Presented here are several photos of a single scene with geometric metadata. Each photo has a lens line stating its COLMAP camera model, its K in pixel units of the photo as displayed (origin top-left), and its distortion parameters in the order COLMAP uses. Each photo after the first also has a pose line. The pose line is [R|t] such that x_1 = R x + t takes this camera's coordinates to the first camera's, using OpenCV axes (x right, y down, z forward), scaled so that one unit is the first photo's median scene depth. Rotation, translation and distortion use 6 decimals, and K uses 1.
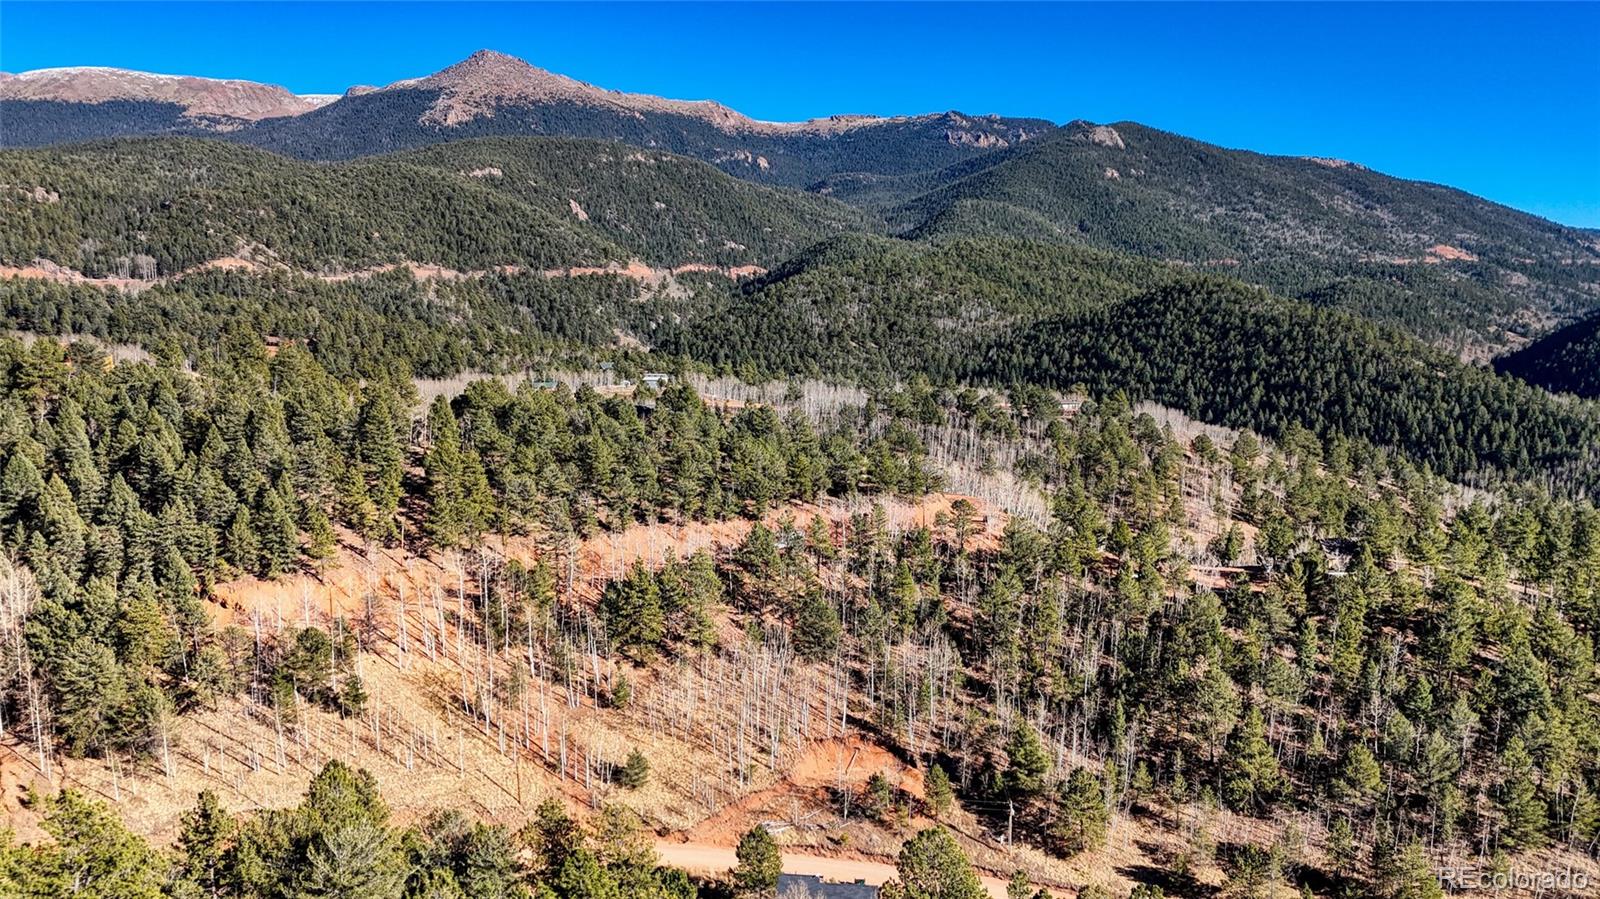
lens RADIAL K [[1176.0, 0, 803.3], [0, 1176.0, 418.9], [0, 0, 1]] dist [0.077583, -0.070317]
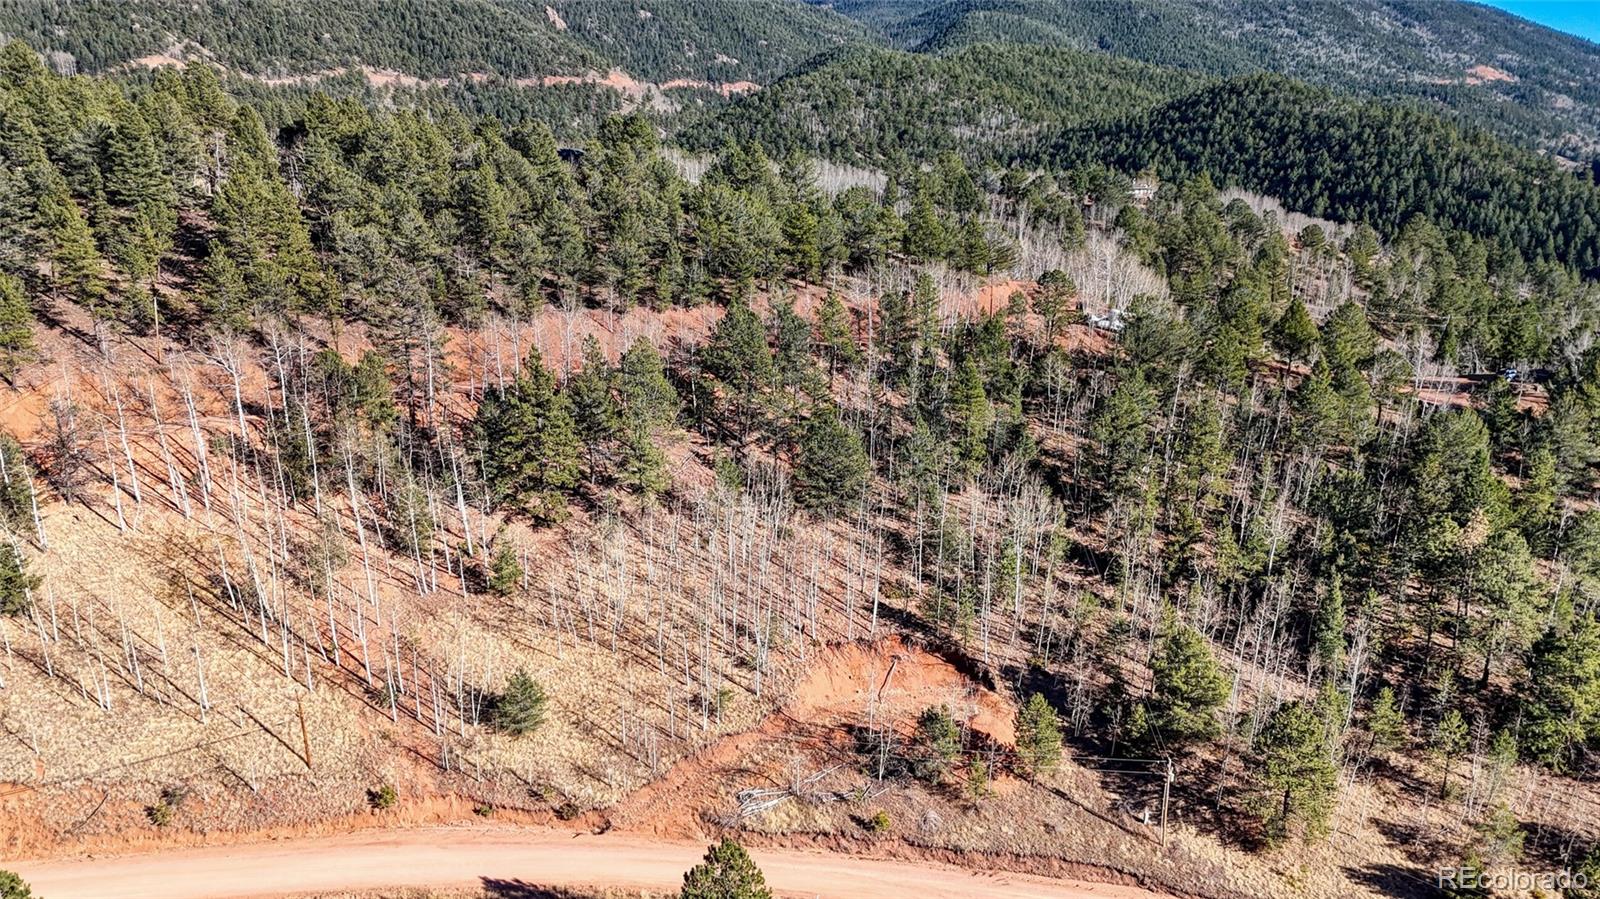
lens RADIAL K [[1176.0, 0, 799.3], [0, 1176.0, 439.3], [0, 0, 1]] dist [0.077583, -0.070317]
pose [[0.999997, 0.002545, -0.000565, -0.001177], [-0.002431, 0.988762, 0.149479, 0.018059], [0.000939, -0.149477, 0.988765, 0.099088]]
